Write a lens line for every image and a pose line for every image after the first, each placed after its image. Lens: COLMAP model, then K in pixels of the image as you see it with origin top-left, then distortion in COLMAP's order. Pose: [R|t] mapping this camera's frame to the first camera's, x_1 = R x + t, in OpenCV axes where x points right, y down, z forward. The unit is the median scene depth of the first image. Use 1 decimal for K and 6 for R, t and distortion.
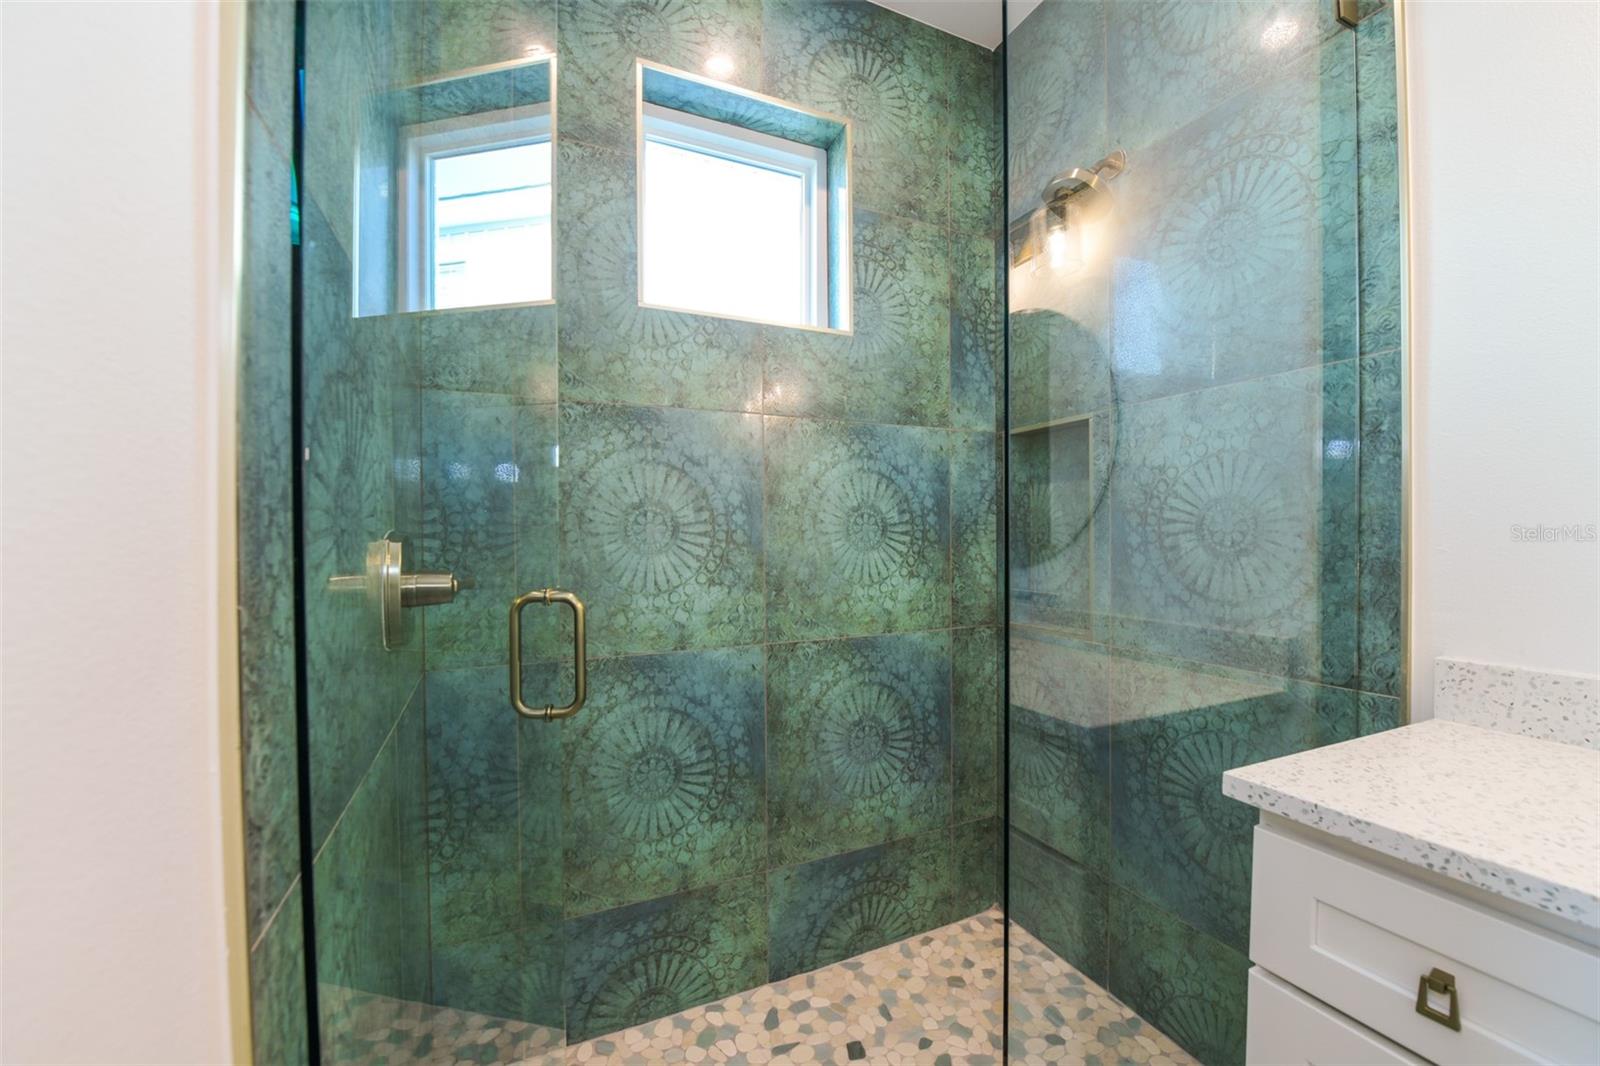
lens RADIAL K [[656.7, 0, 800.7], [0, 656.7, 544.0], [0, 0, 1]] dist [-0.019163, -0.000302]
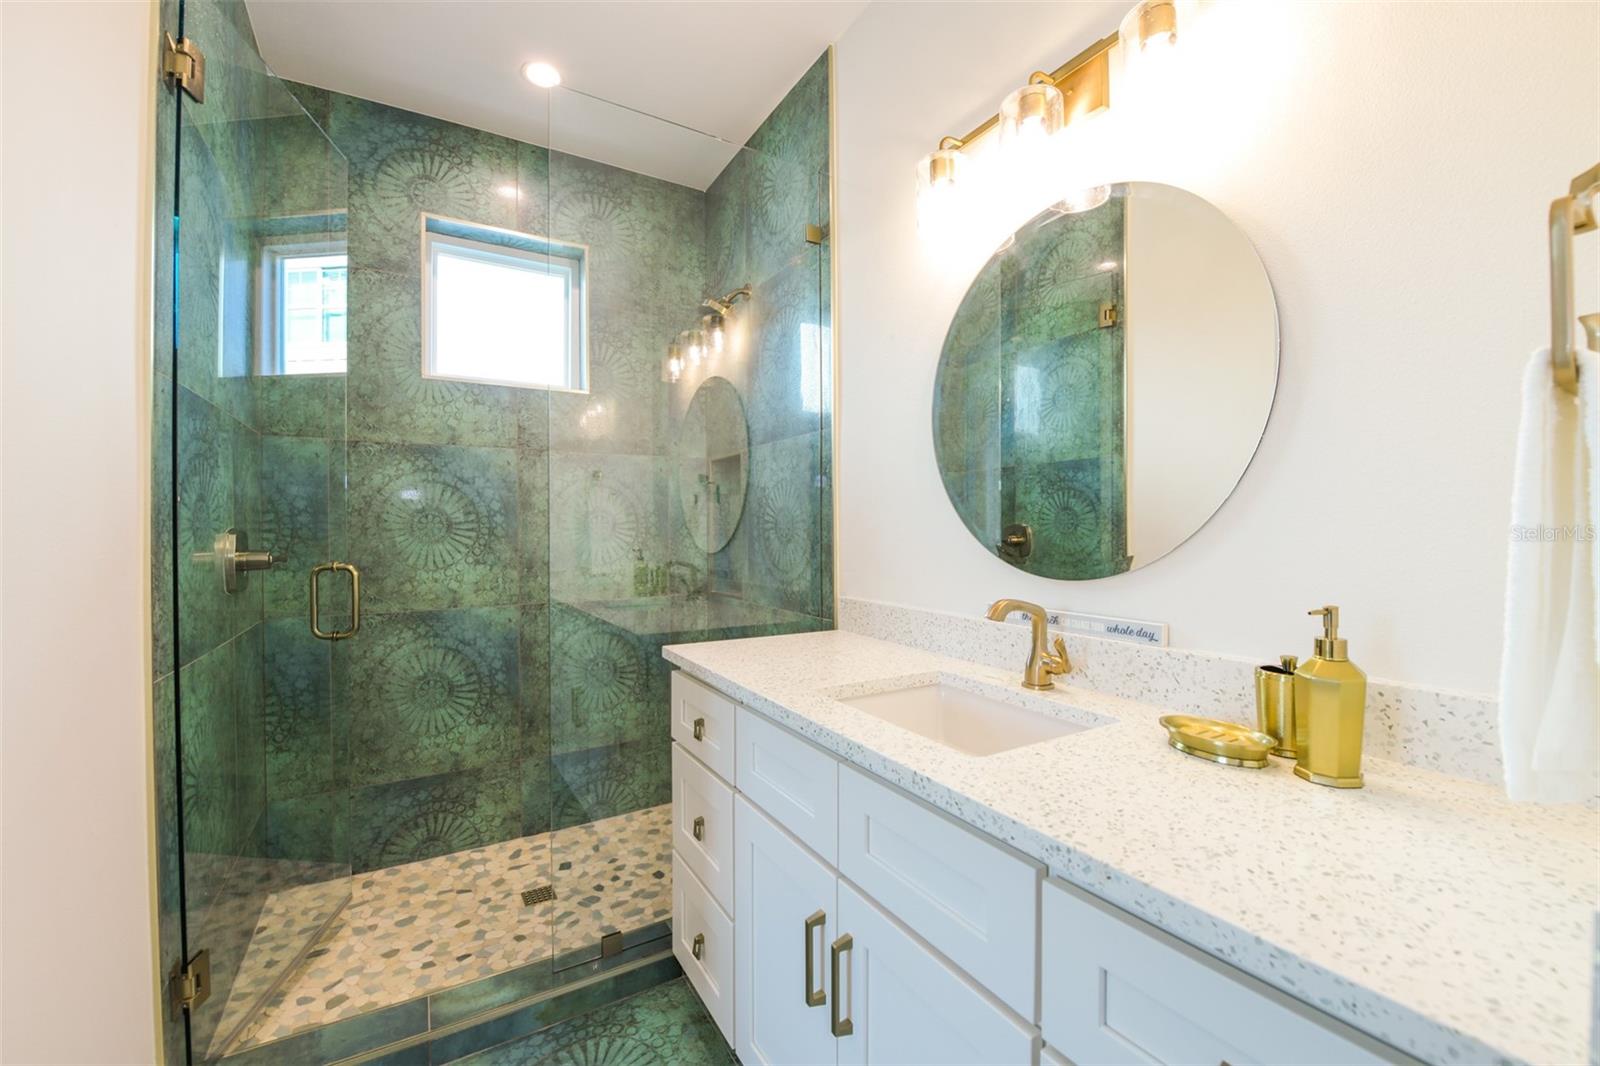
lens RADIAL K [[654.3, 0, 800.0], [0, 654.3, 533.0], [0, 0, 1]] dist [-0.019139, -0.000906]
pose [[0.993529, 0.000136, 0.113581, 0.432436], [0.000947, 0.999955, -0.009481, 0.007059], [-0.113577, 0.009527, 0.993483, -0.559286]]
